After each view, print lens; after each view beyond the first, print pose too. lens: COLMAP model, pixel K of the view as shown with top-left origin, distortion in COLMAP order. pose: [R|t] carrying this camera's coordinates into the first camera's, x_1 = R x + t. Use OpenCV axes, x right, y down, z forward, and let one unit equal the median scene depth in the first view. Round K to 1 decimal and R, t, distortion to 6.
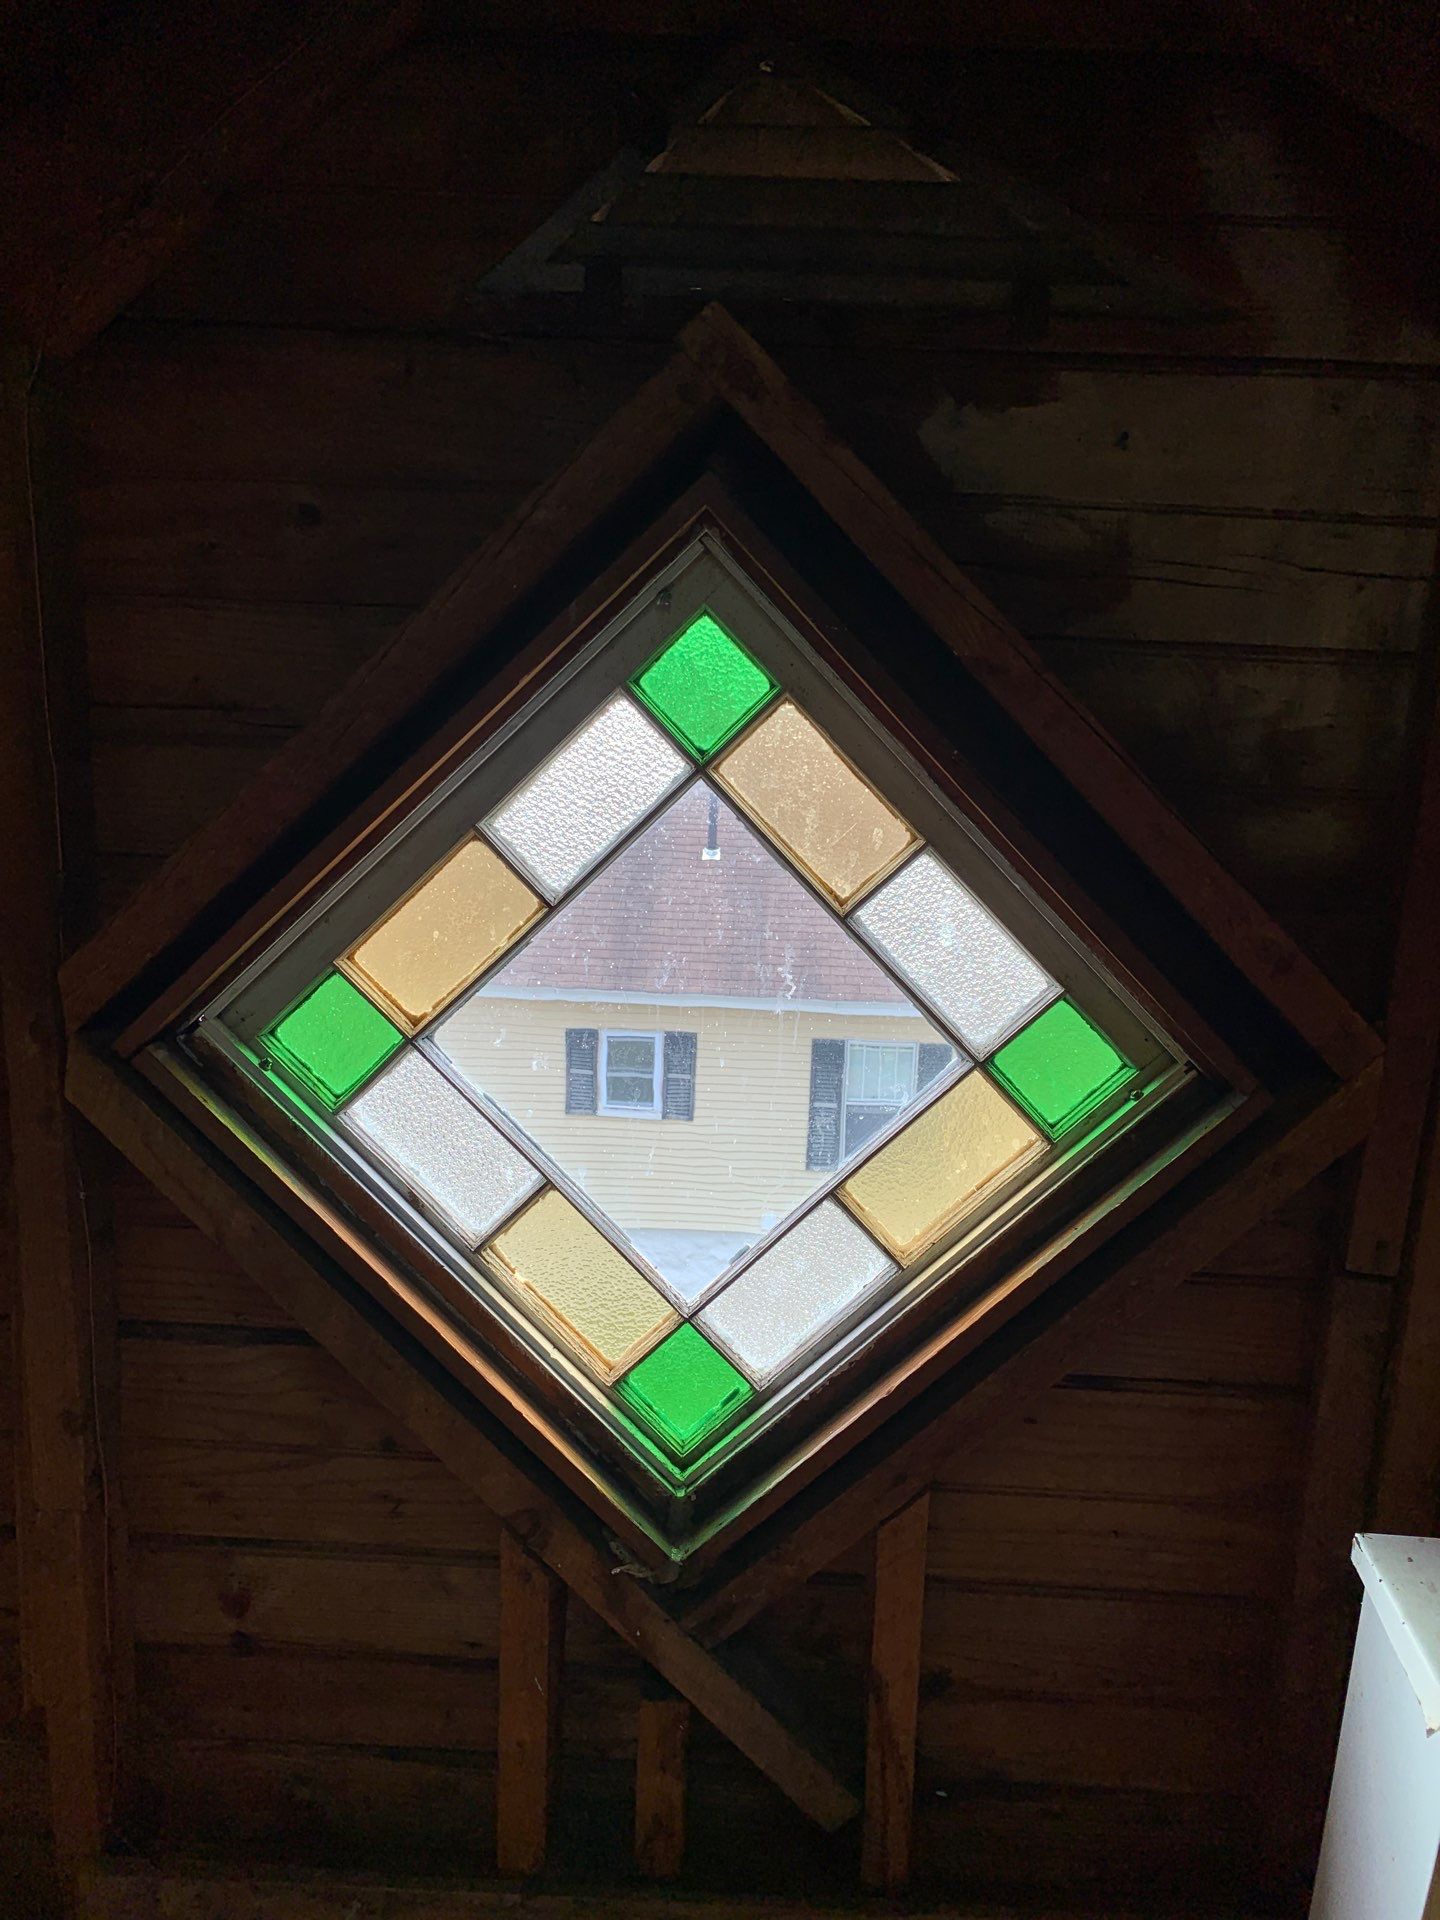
lens RADIAL K [[1425.3, 0, 722.3], [0, 1425.3, 956.8], [0, 0, 1]] dist [-0.006672, -0.008851]
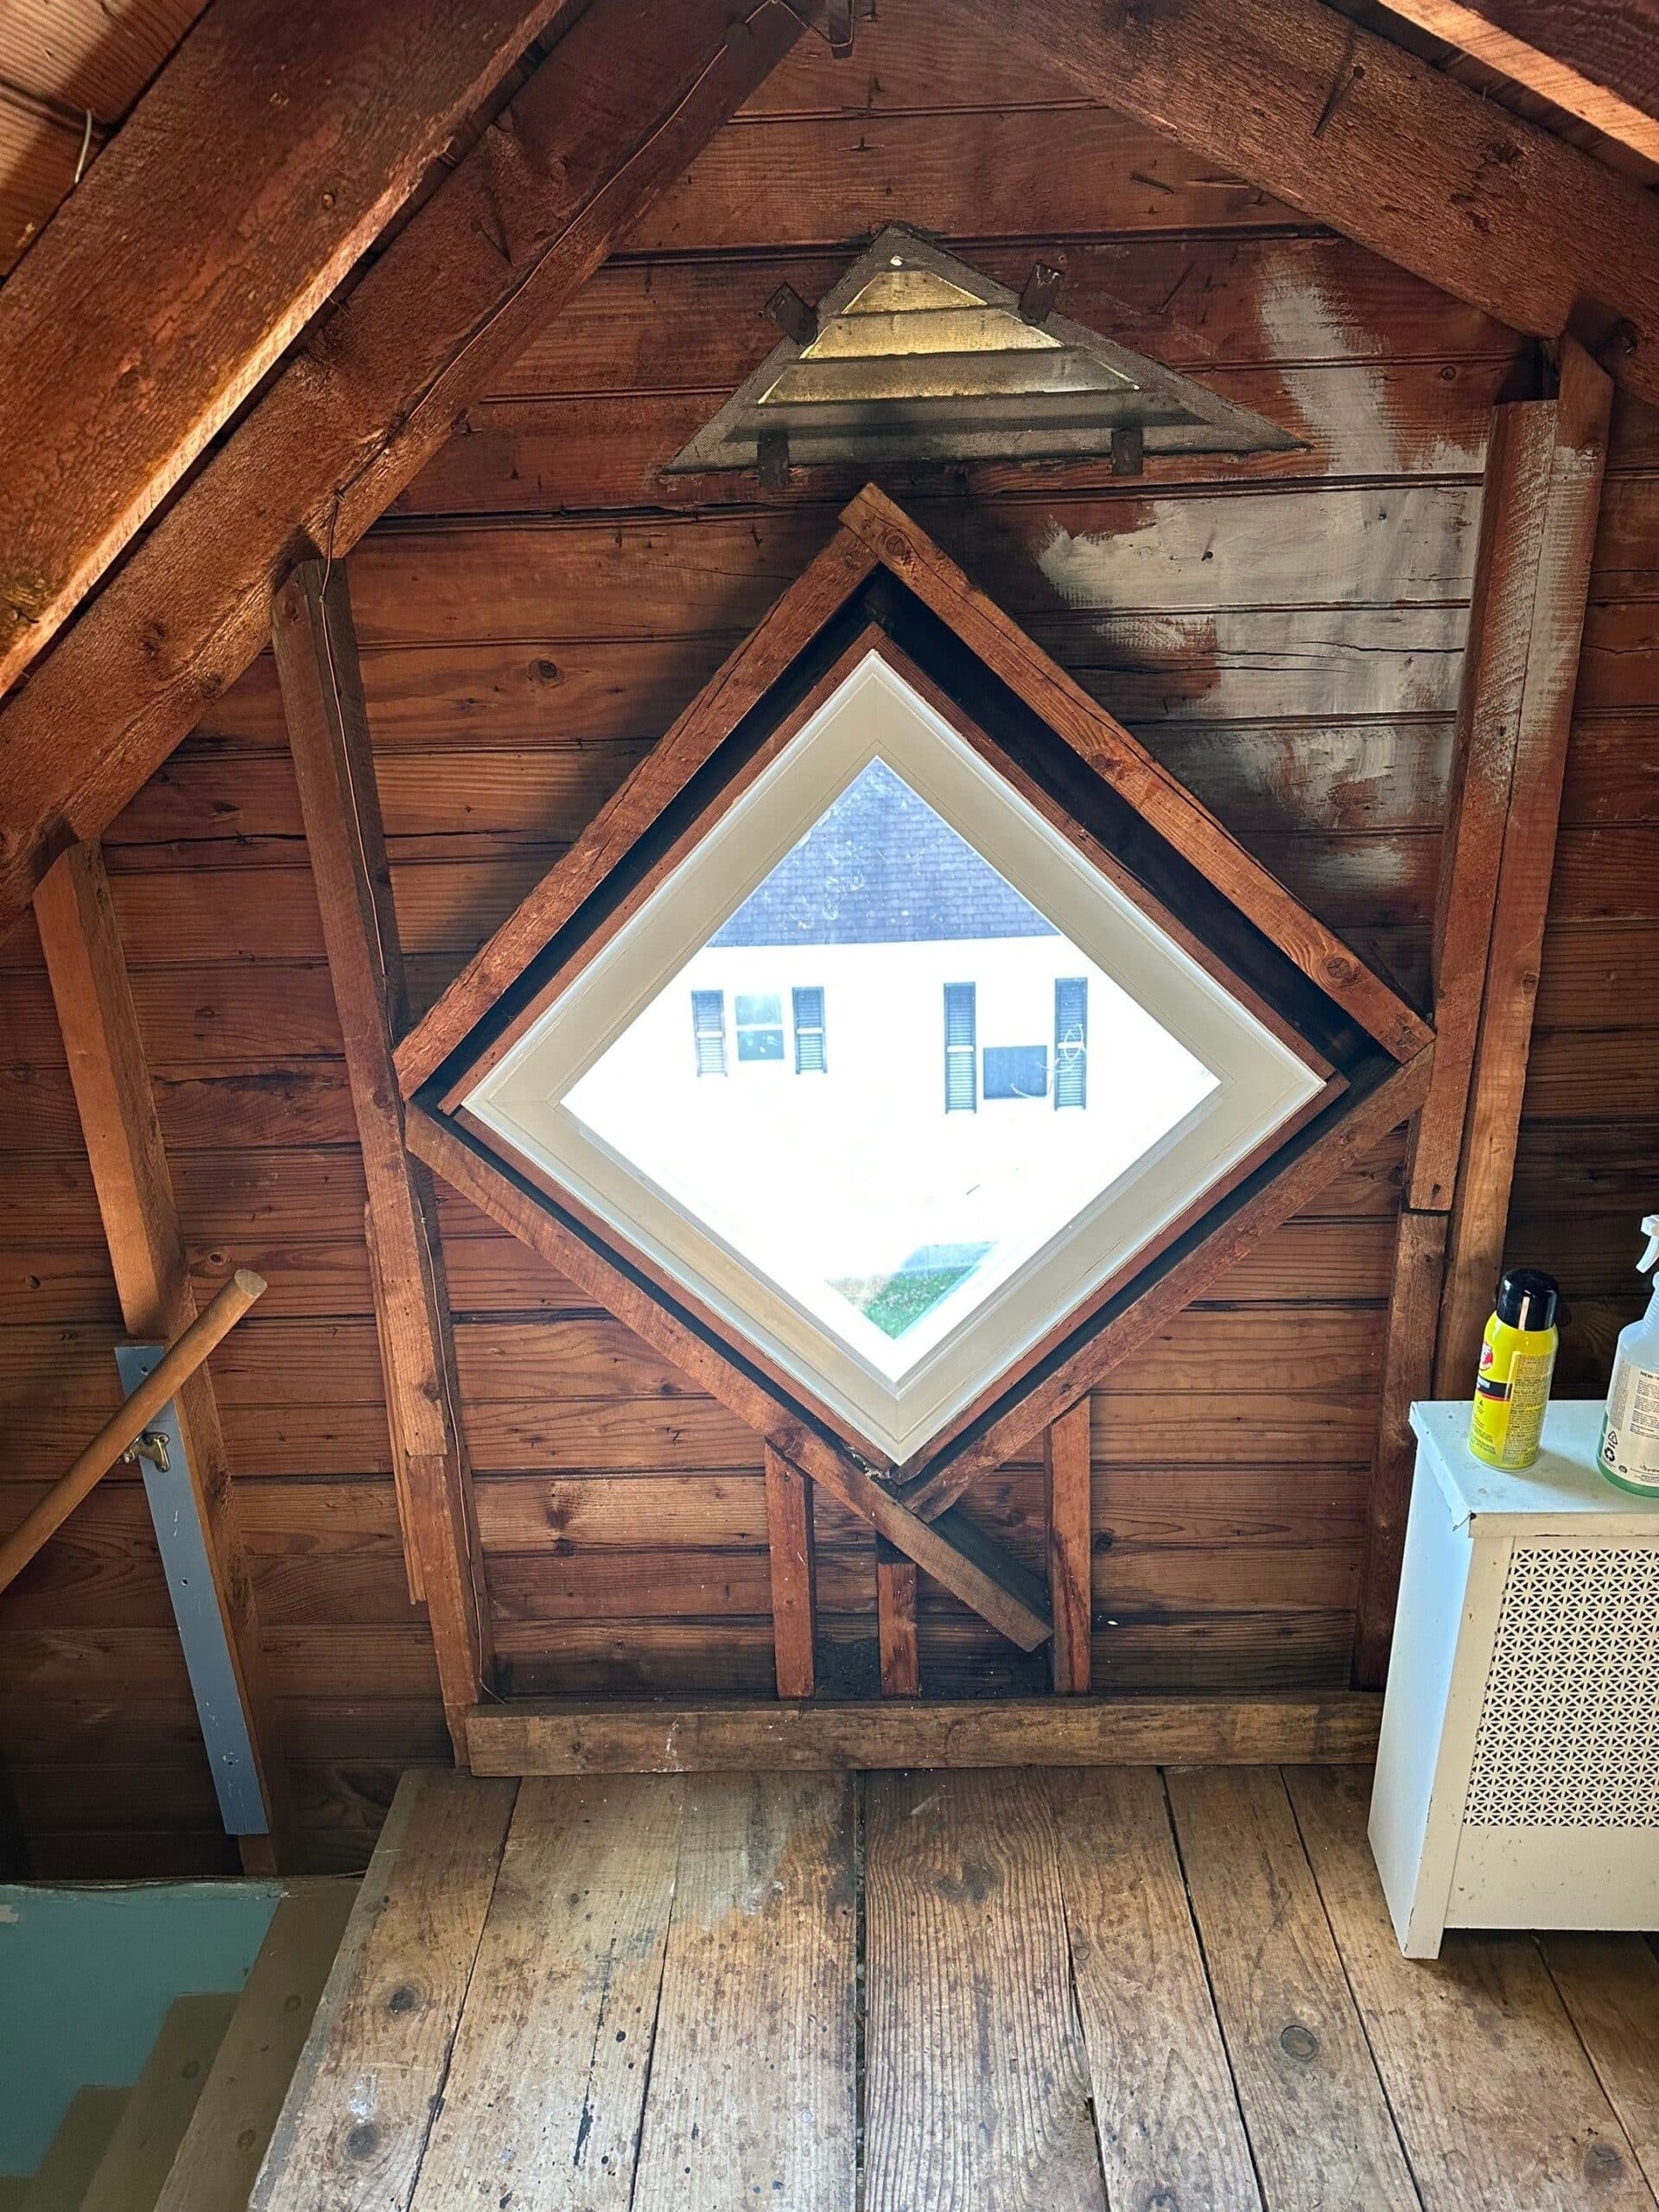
lens RADIAL K [[1552.9, 0, 795.3], [0, 1552.9, 1110.2], [0, 0, 1]] dist [0.117863, -0.301018]
pose [[0.996812, -0.073462, -0.031117, -0.058868], [0.077277, 0.986004, 0.147733, -0.112746], [0.019828, -0.149667, 0.988538, -0.376282]]
